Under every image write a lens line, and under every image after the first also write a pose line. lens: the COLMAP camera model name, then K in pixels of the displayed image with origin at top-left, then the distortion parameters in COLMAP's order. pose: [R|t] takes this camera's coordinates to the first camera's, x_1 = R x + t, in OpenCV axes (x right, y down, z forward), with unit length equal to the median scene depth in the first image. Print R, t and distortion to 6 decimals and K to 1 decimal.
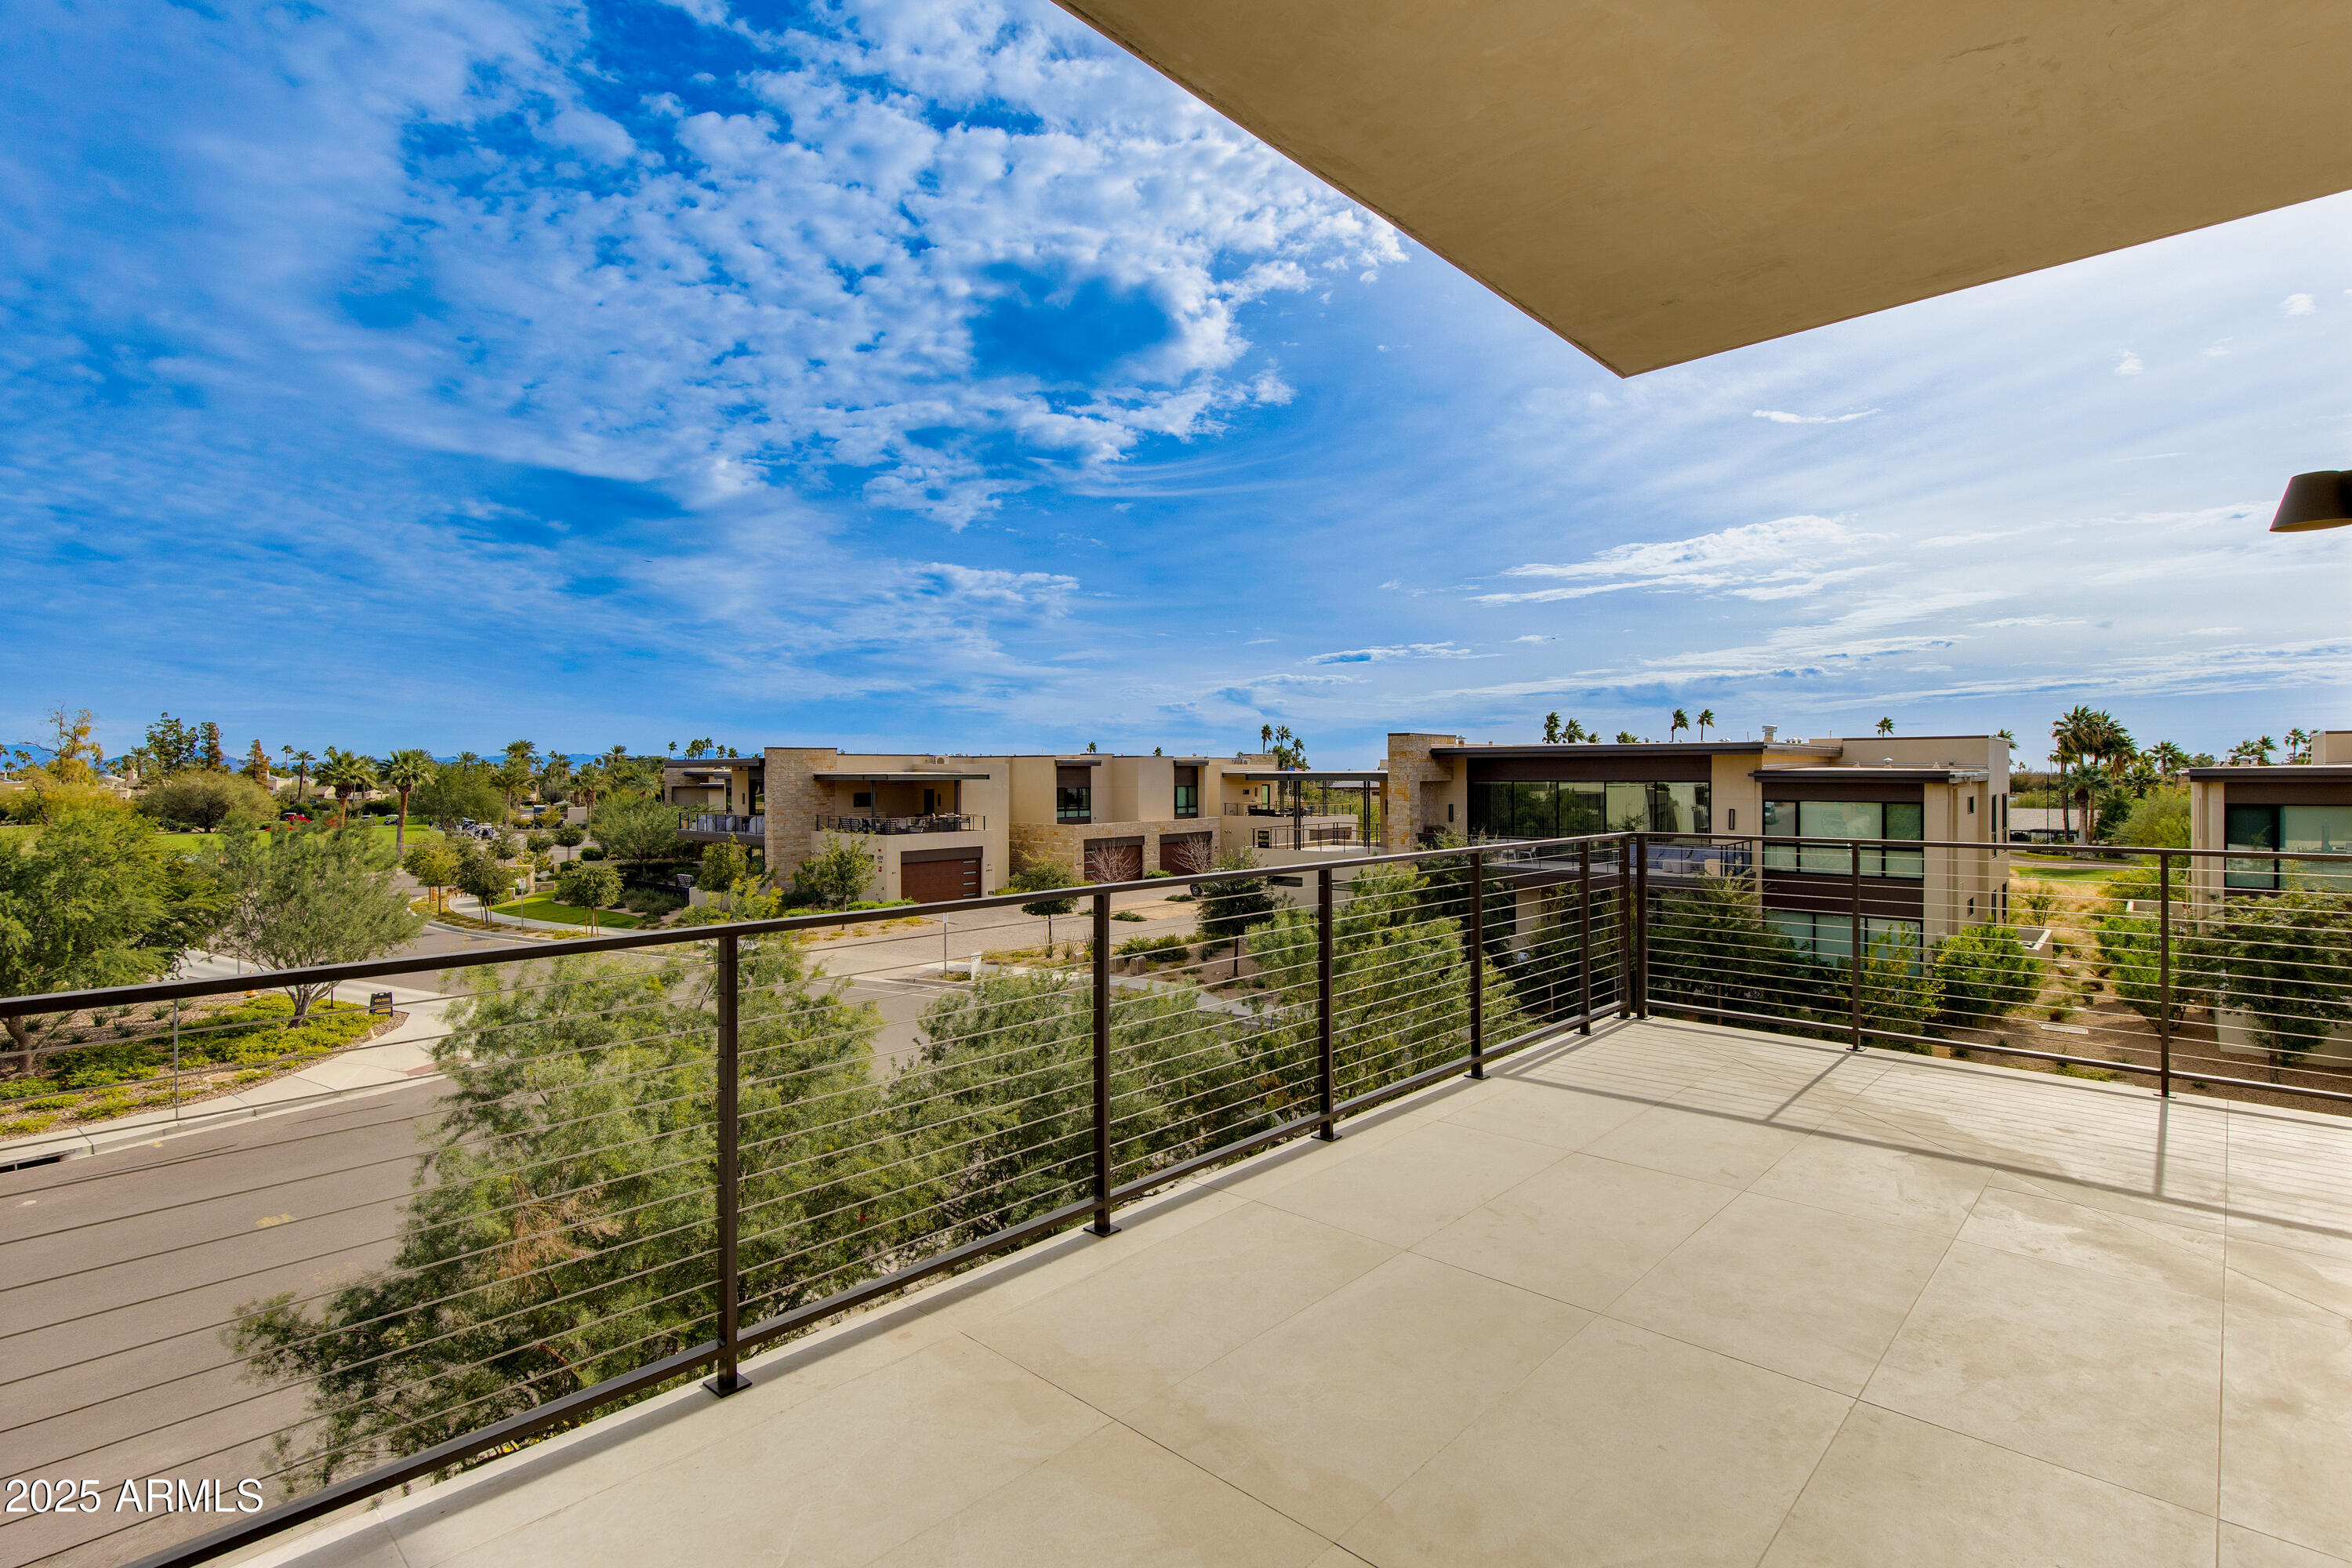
lens RADIAL K [[1100.2, 0, 1173.4], [0, 1100.2, 822.7], [0, 0, 1]] dist [0.004299, -0.000682]
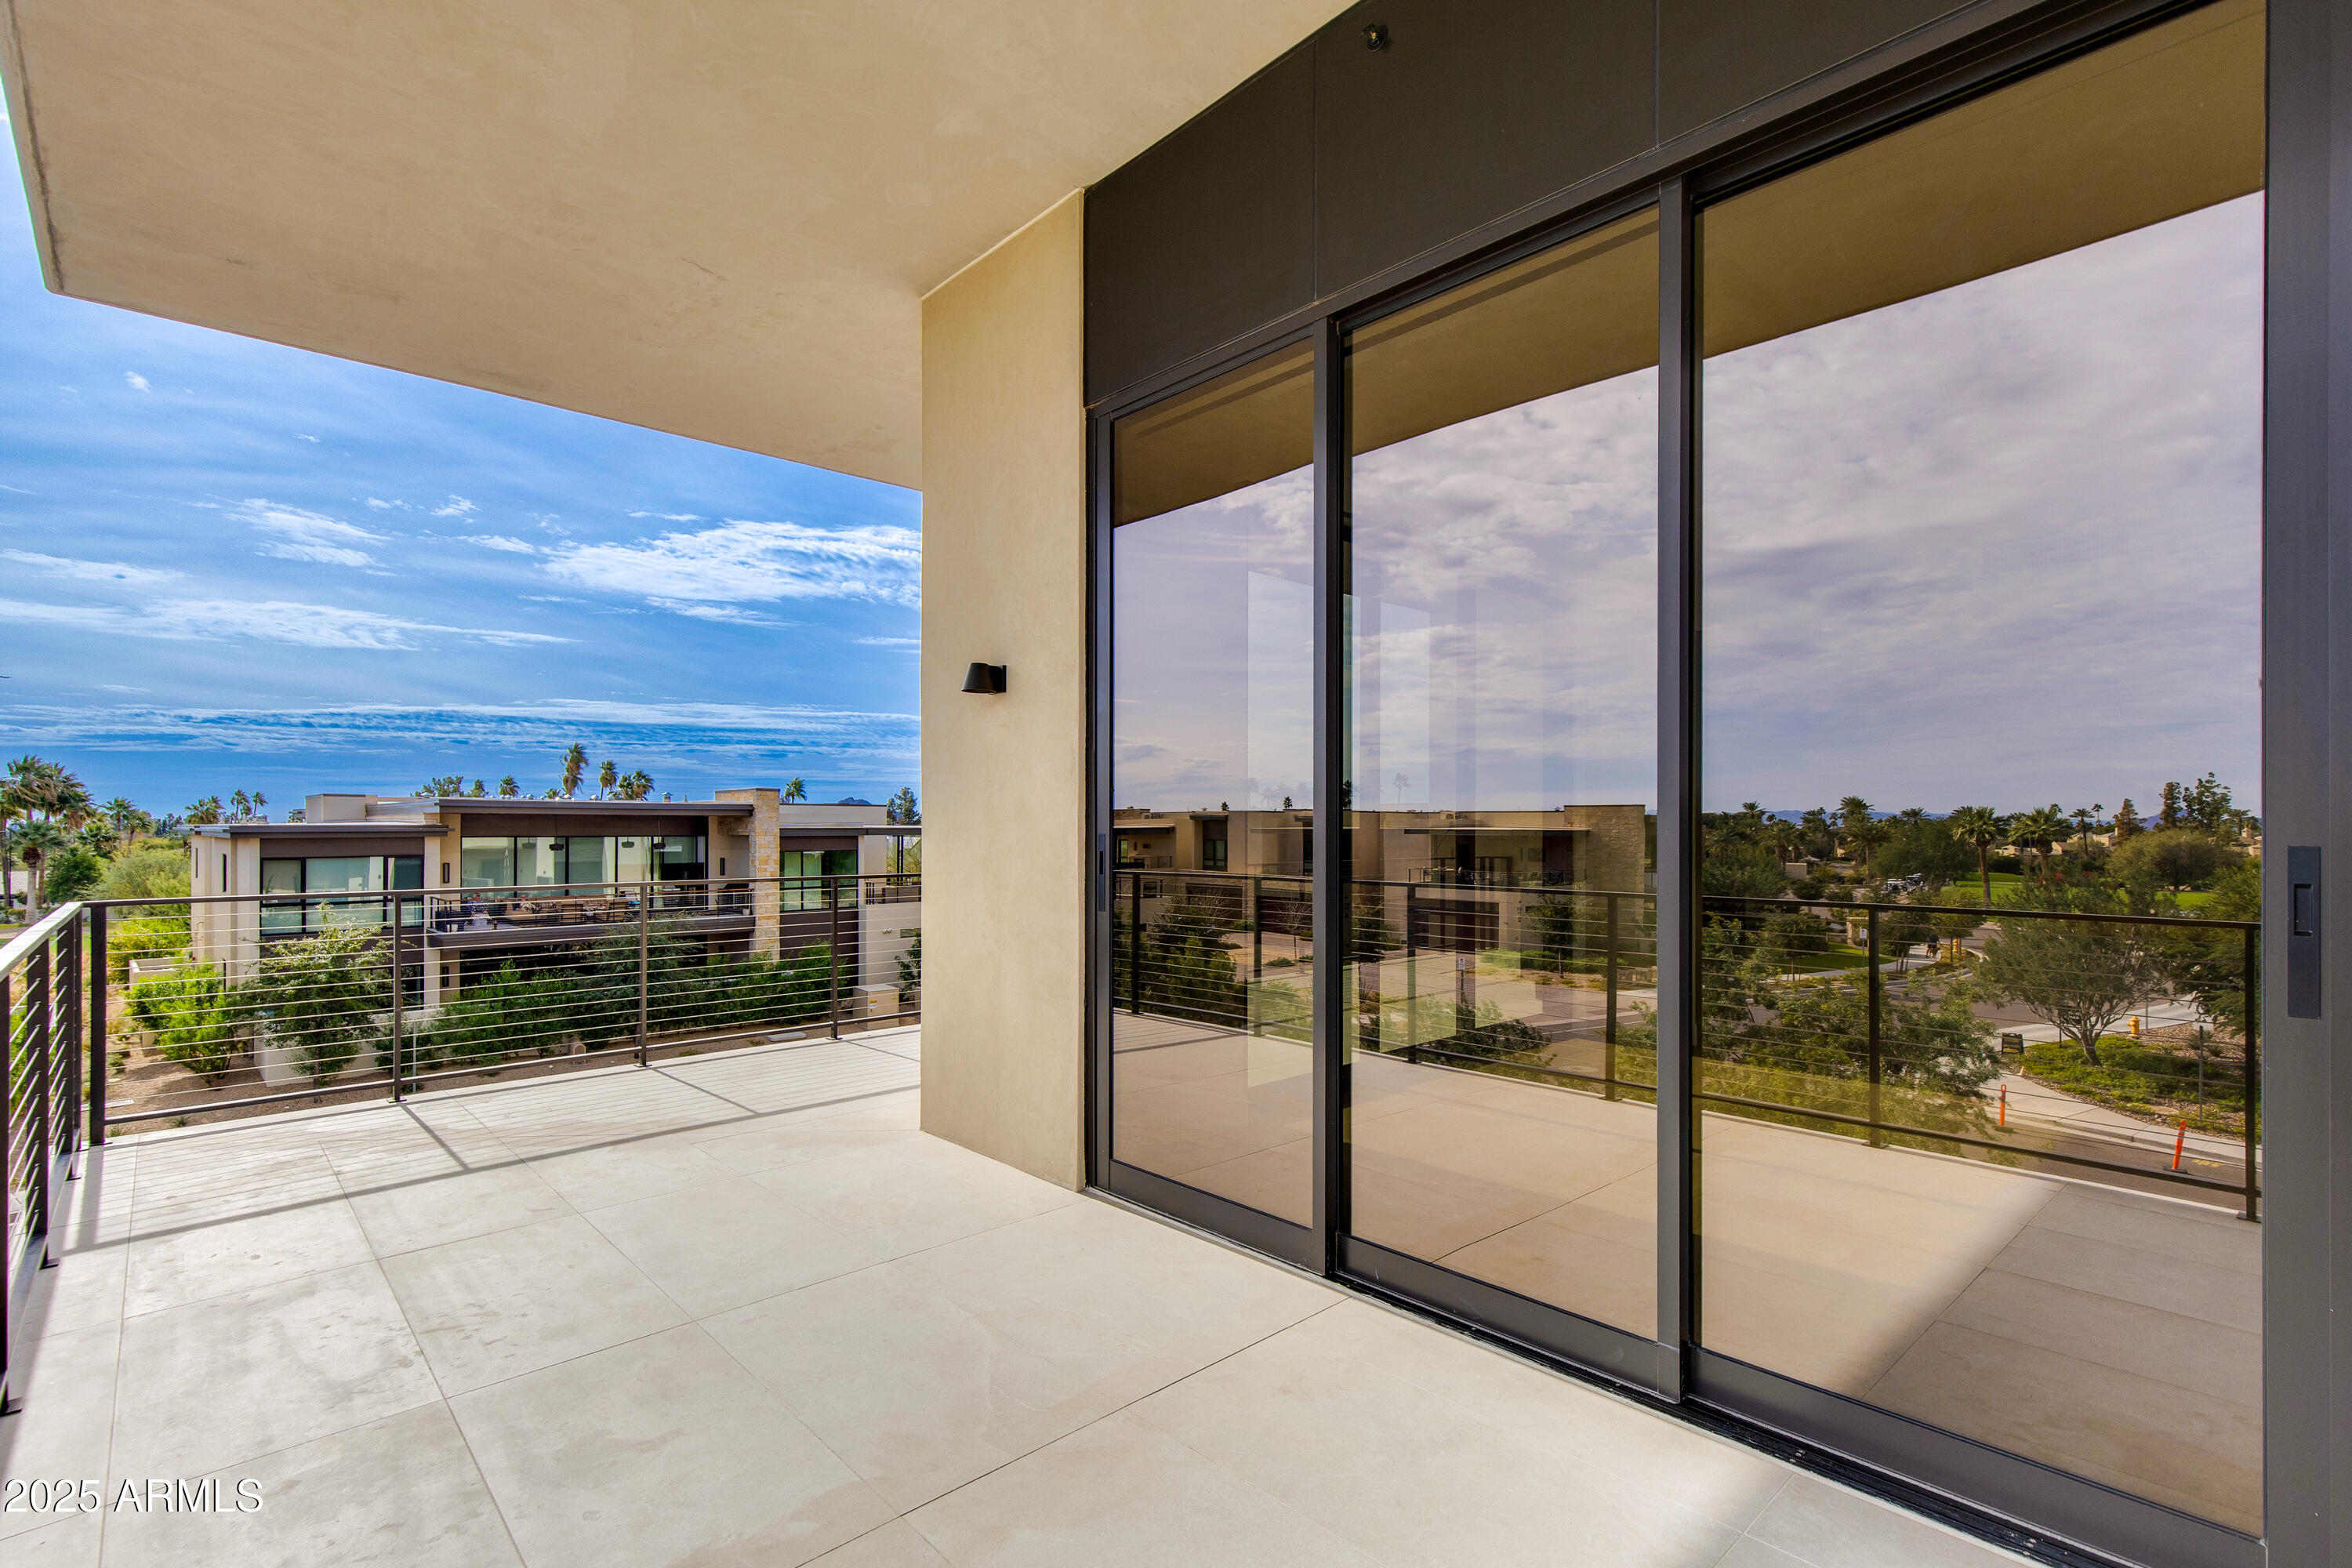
lens RADIAL K [[1082.1, 0, 1187.6], [0, 1082.1, 793.3], [0, 0, 1]] dist [0.002517, 0.001088]
pose [[0.057012, 0.035785, 0.997732, -0.111414], [0.043230, 0.998332, -0.038277, -0.002201], [-0.997437, 0.045314, 0.055370, 0.068534]]
